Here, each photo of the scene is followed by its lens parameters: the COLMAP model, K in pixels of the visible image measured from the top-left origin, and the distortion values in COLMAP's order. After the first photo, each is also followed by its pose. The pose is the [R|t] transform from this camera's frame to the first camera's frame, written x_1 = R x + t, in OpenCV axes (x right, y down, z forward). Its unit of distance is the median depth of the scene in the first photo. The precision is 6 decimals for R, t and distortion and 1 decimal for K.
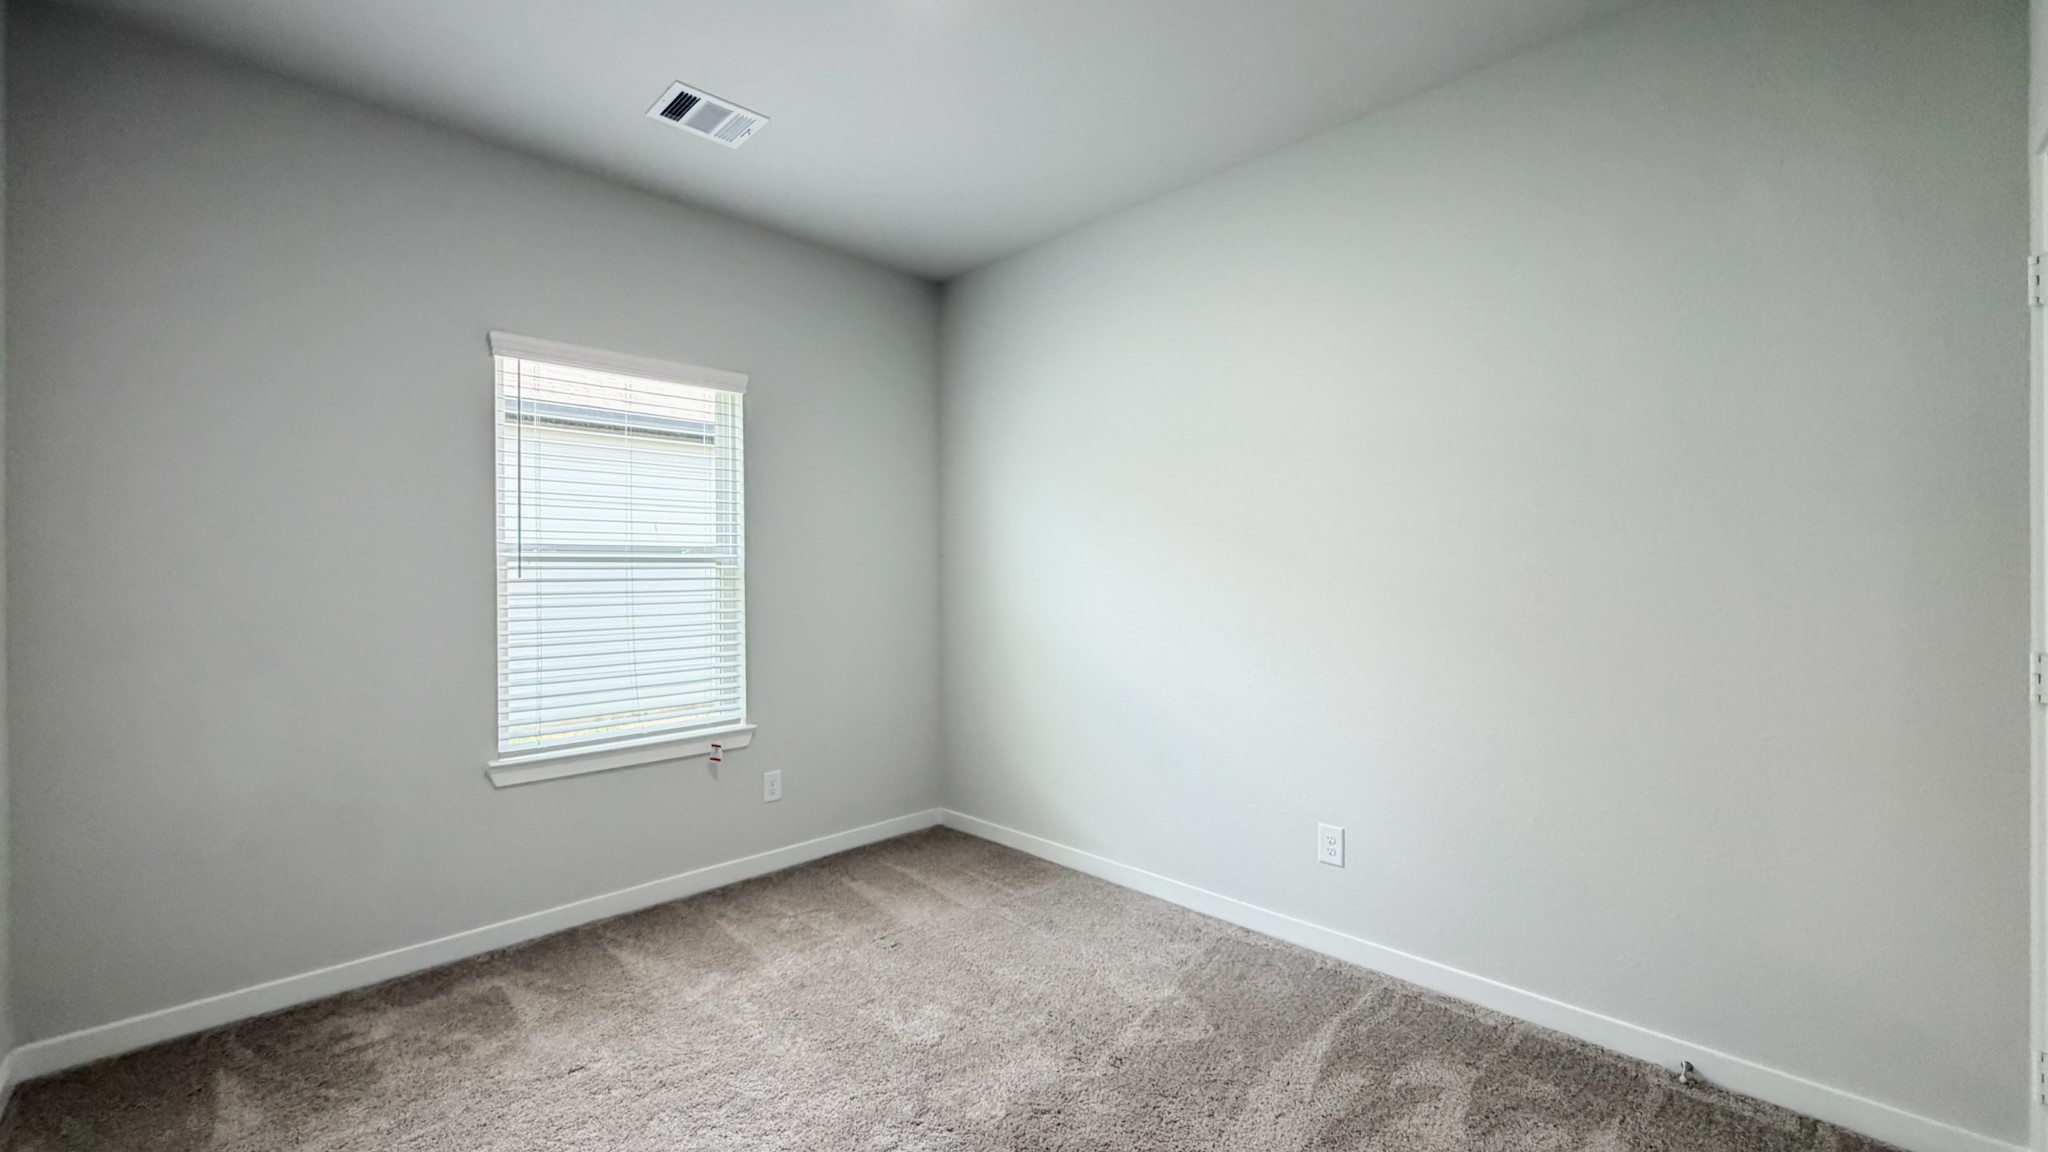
lens RADIAL K [[809.5, 0, 1024.0], [0, 809.5, 576.0], [0, 0, 1]] dist [-0.000094, -0.000445]
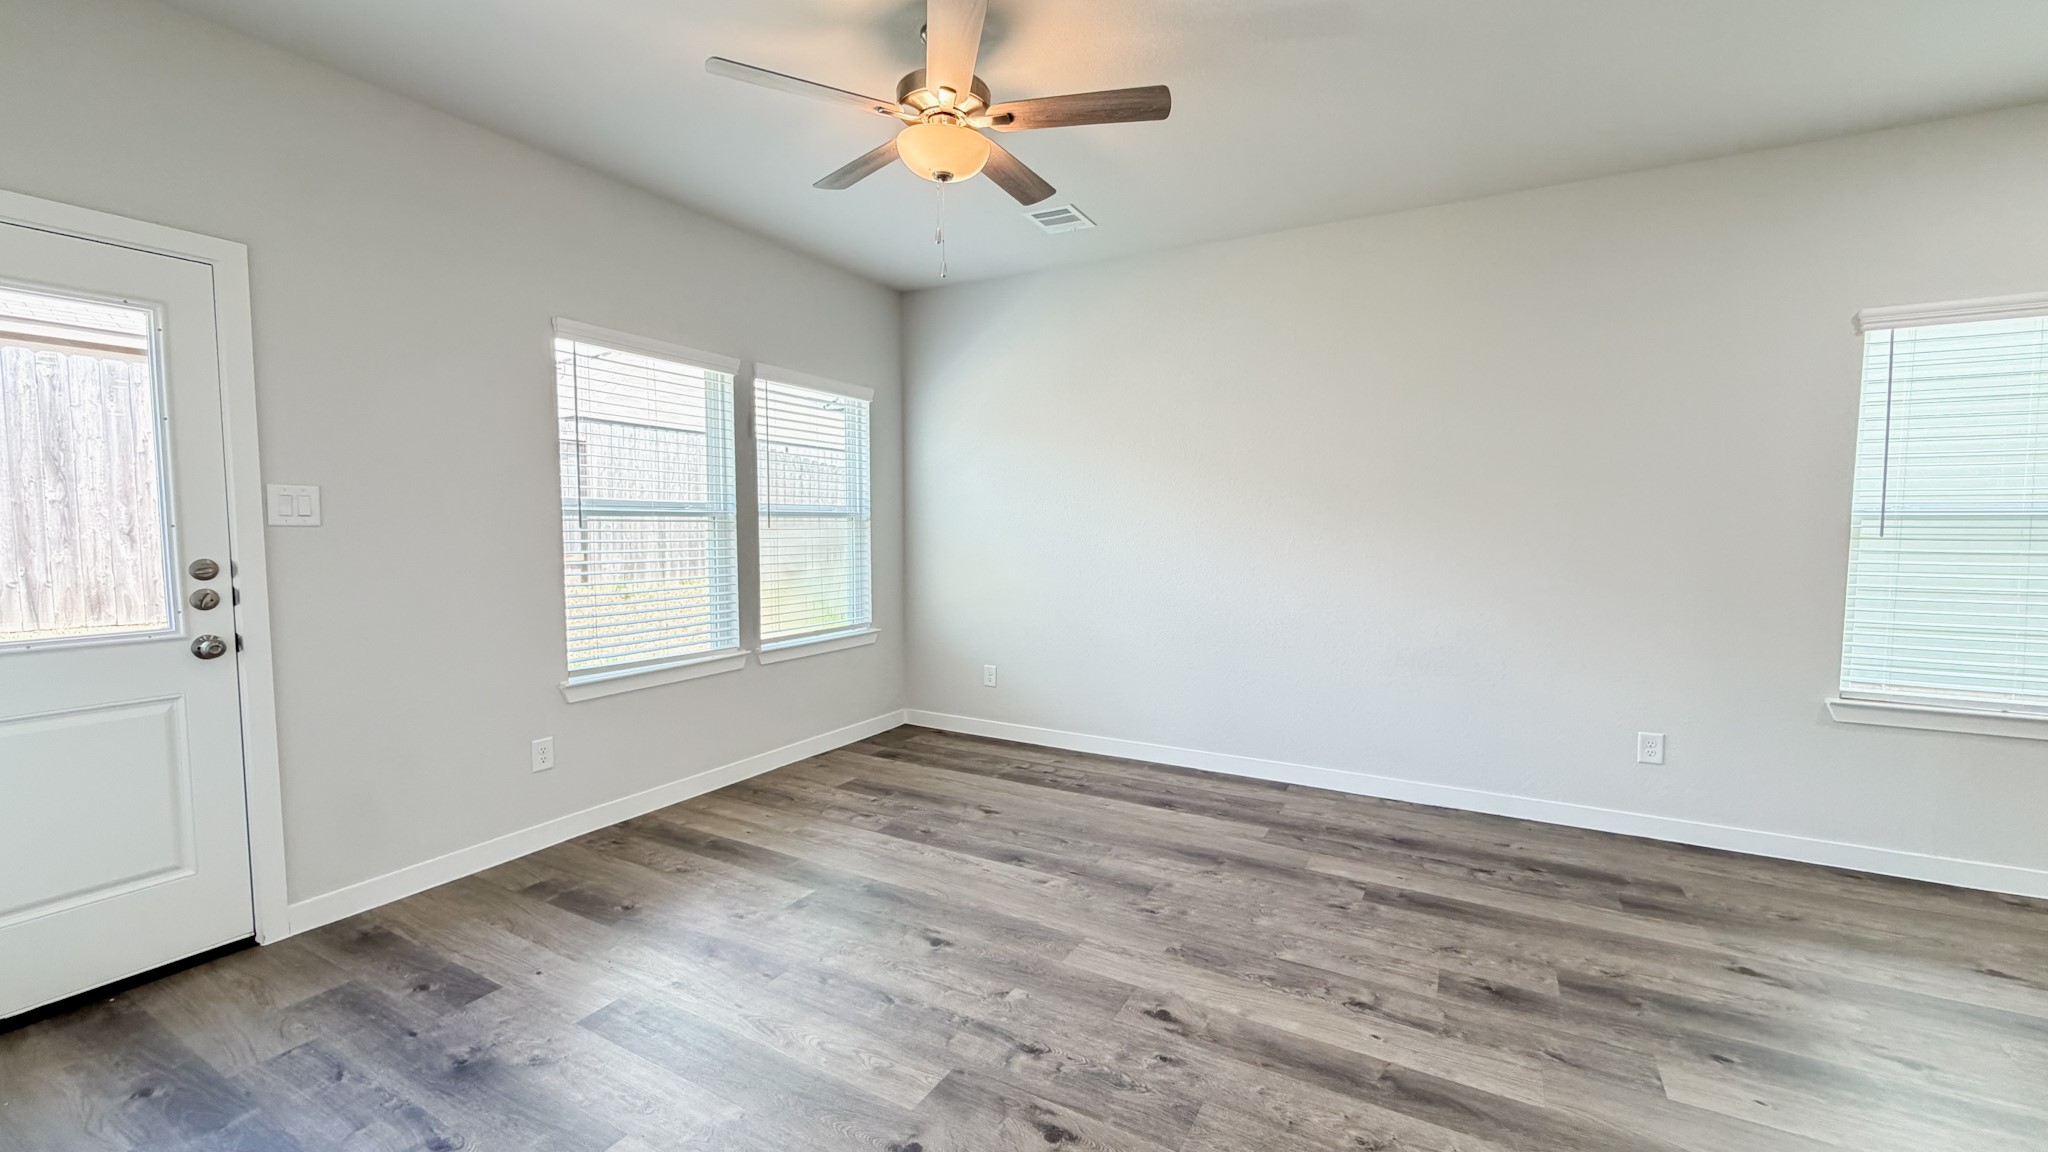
lens RADIAL K [[809.5, 0, 1024.0], [0, 809.5, 576.0], [0, 0, 1]] dist [-0.000094, -0.000445]
pose [[0.958528, -0.011534, 0.284765, -0.495845], [-0.004296, 0.998483, 0.054902, 0.005810], [-0.284966, -0.053848, 0.957024, -0.483284]]
